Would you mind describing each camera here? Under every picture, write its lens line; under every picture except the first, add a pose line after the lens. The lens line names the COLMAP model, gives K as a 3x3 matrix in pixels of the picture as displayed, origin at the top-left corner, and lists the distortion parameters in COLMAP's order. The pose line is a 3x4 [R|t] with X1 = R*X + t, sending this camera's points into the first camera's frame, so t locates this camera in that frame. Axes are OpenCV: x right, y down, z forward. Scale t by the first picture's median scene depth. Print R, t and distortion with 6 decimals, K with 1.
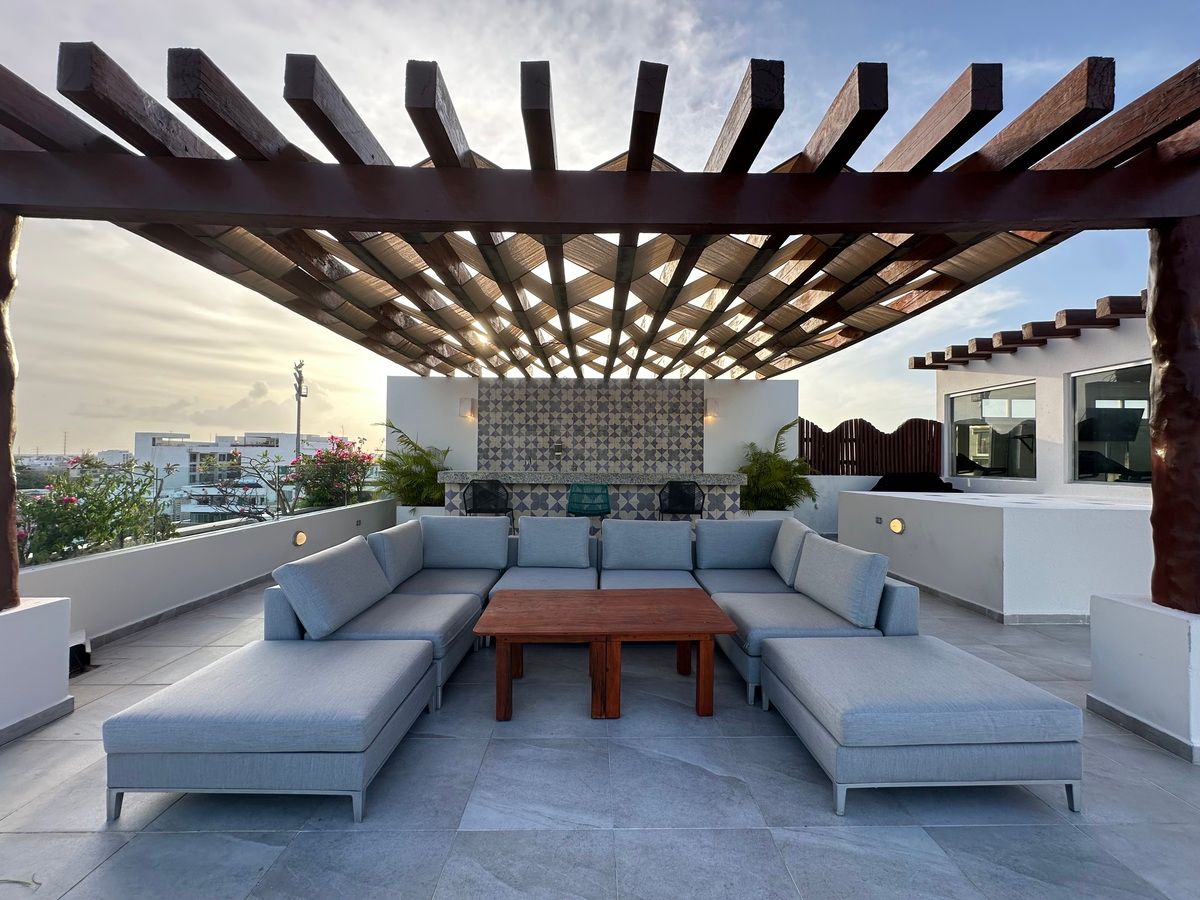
lens RADIAL K [[476.1, 0, 600.0], [0, 476.1, 455.6], [0, 0, 1]] dist [-0.003889, 0.000963]
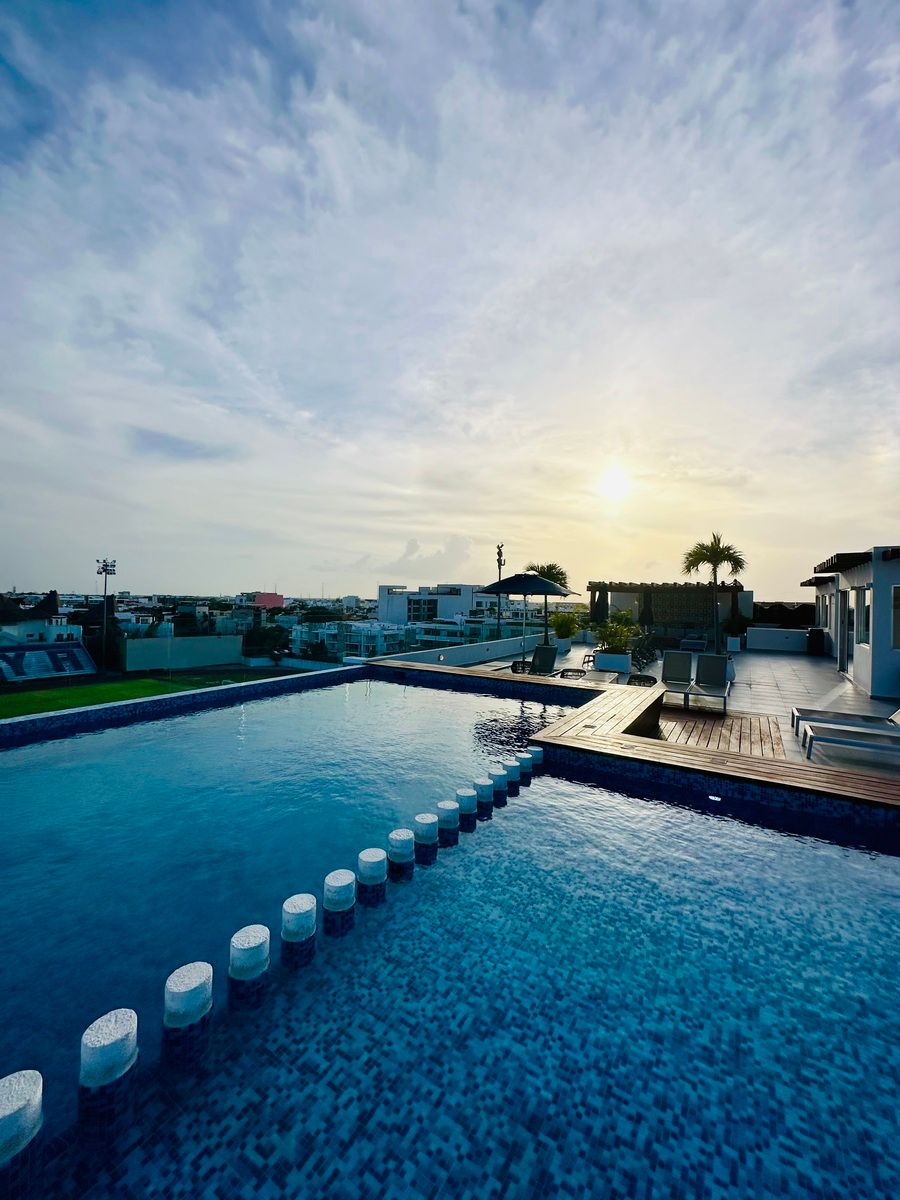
lens RADIAL K [[476.1, 0, 447.9], [0, 476.1, 604.7], [0, 0, 1]] dist [-0.003889, 0.000963]
pose [[0.832999, 0.013454, -0.553111, 0.025764], [-0.010260, 0.999908, 0.008870, -0.003745], [0.553179, -0.001714, 0.833061, -0.120886]]
